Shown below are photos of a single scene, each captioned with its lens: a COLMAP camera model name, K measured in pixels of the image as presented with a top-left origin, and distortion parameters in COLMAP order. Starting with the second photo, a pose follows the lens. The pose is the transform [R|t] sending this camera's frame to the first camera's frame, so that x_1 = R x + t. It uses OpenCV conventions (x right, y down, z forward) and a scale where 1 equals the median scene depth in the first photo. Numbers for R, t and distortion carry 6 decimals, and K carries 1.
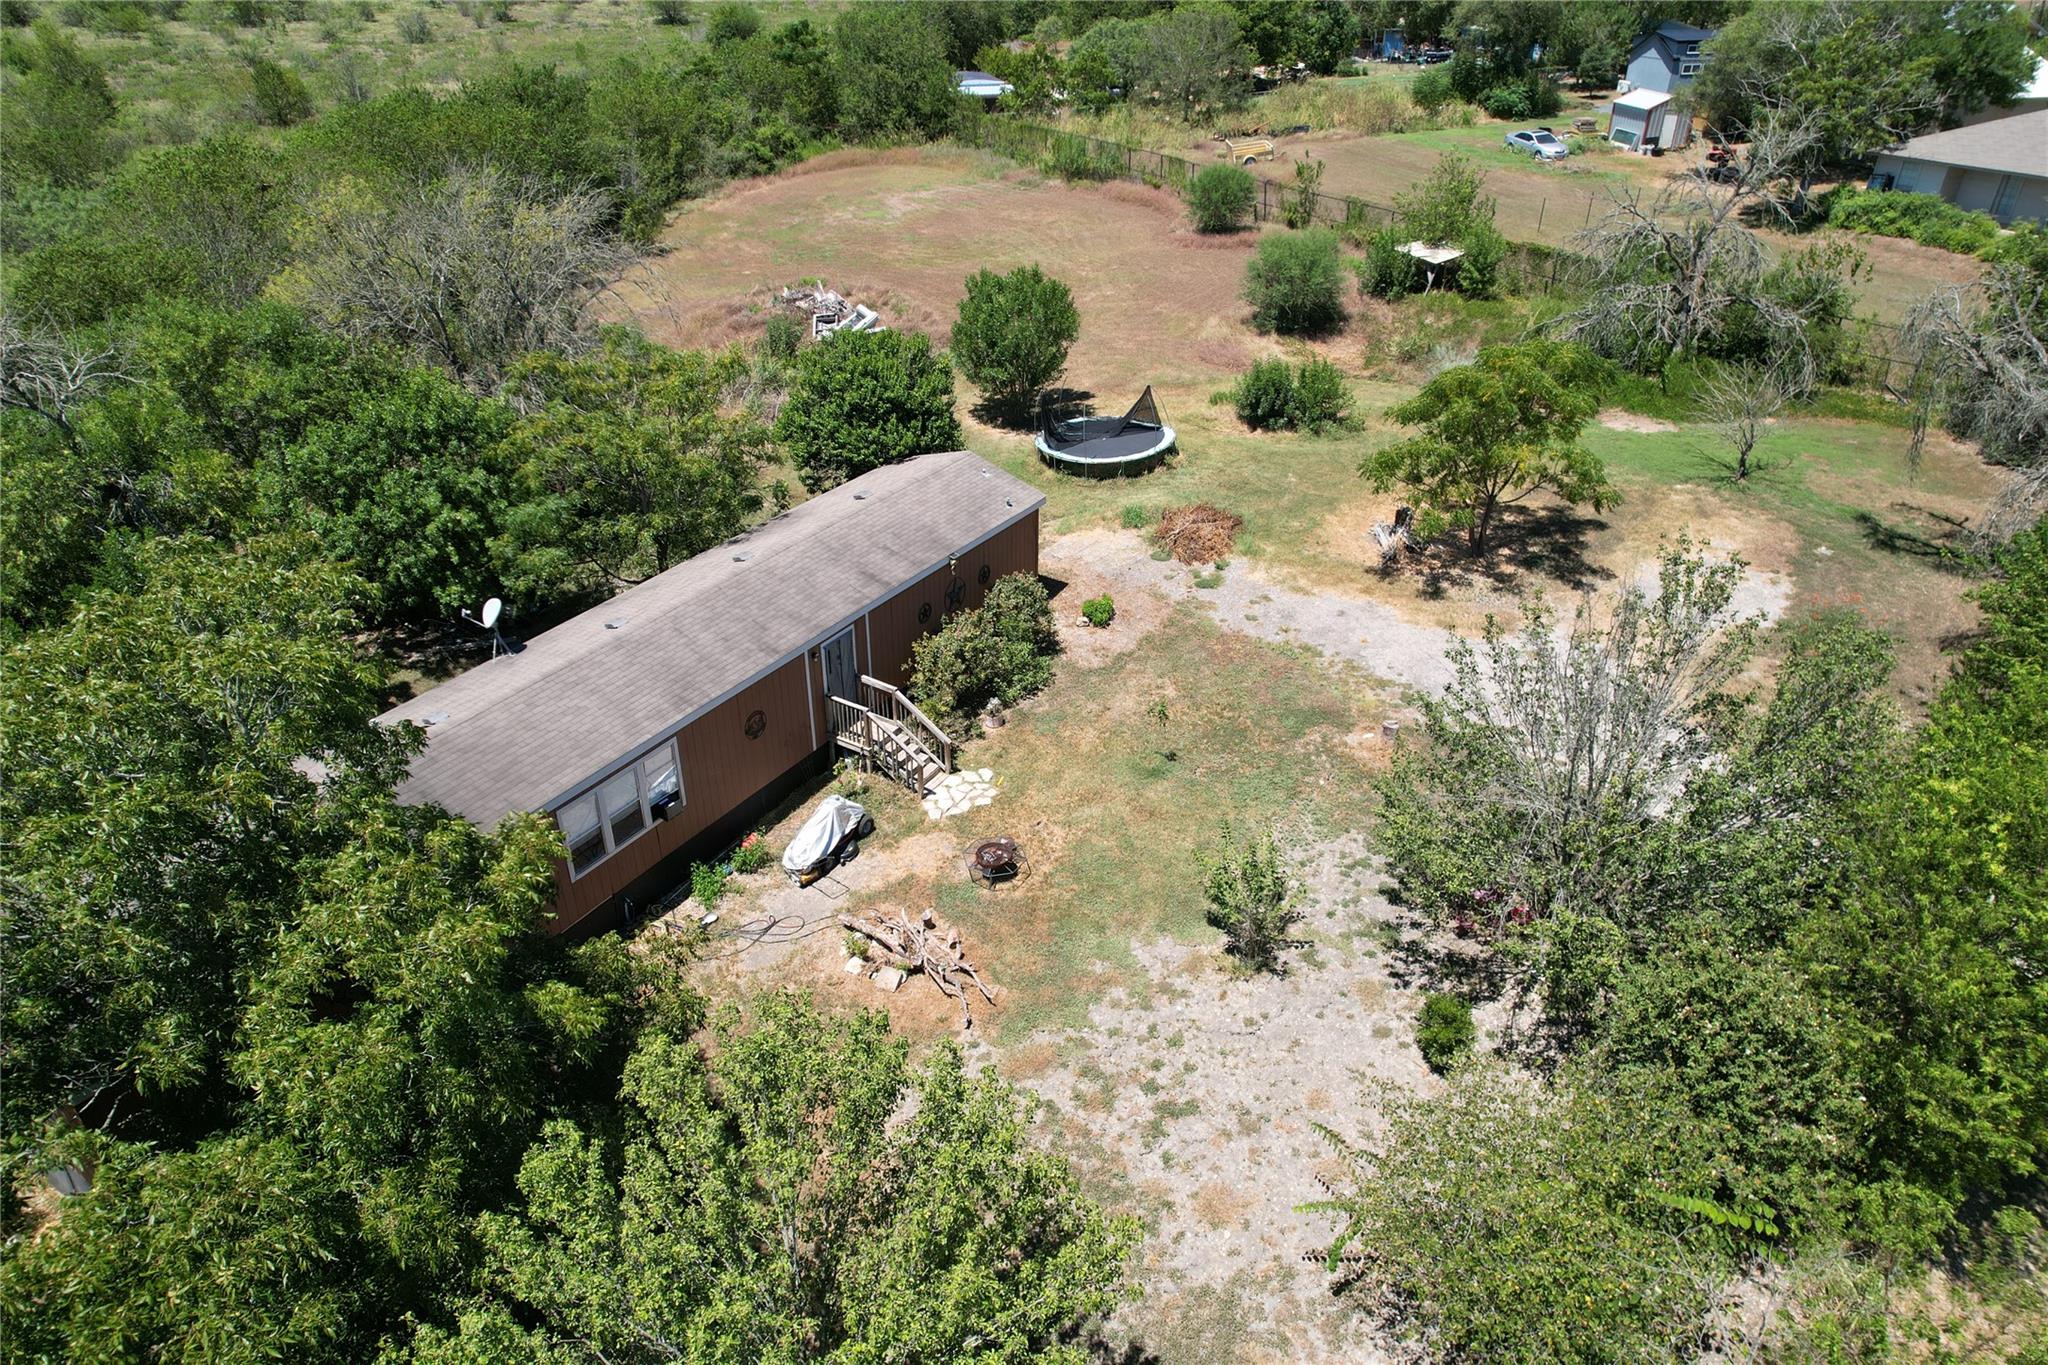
lens RADIAL K [[1307.7, 0, 1028.6], [0, 1307.7, 688.8], [0, 0, 1]] dist [-0.071727, 0.065093]
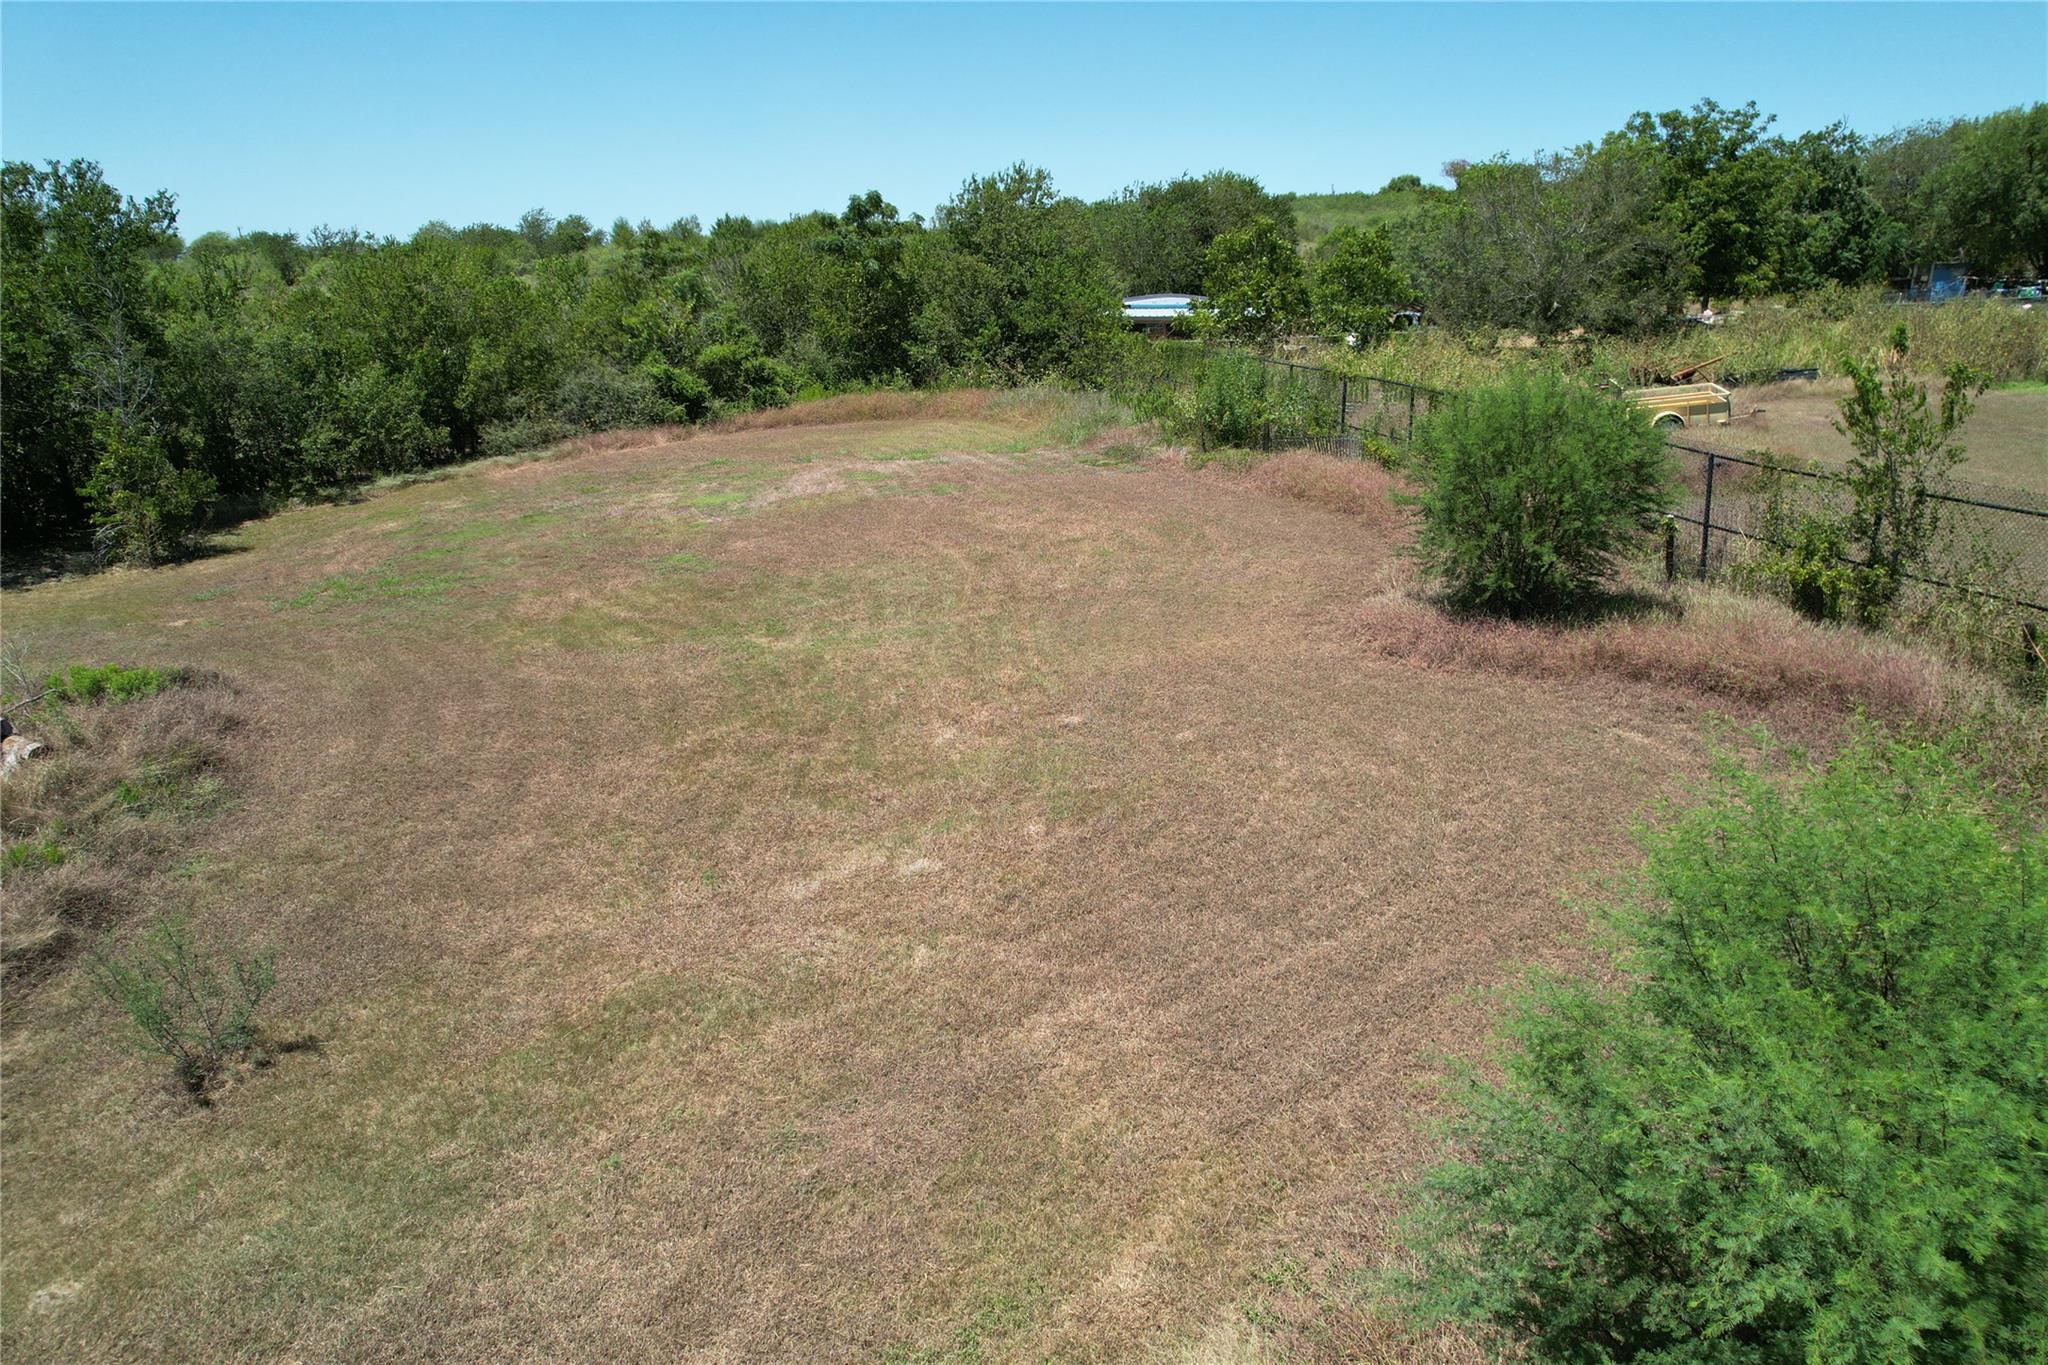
lens RADIAL K [[1307.7, 0, 1028.6], [0, 1307.7, 688.8], [0, 0, 1]] dist [-0.071727, 0.065093]
pose [[0.951754, 0.089375, -0.293559, 0.108110], [-0.150715, 0.969458, -0.193482, -0.222694], [0.267301, 0.228391, 0.936156, 0.597415]]
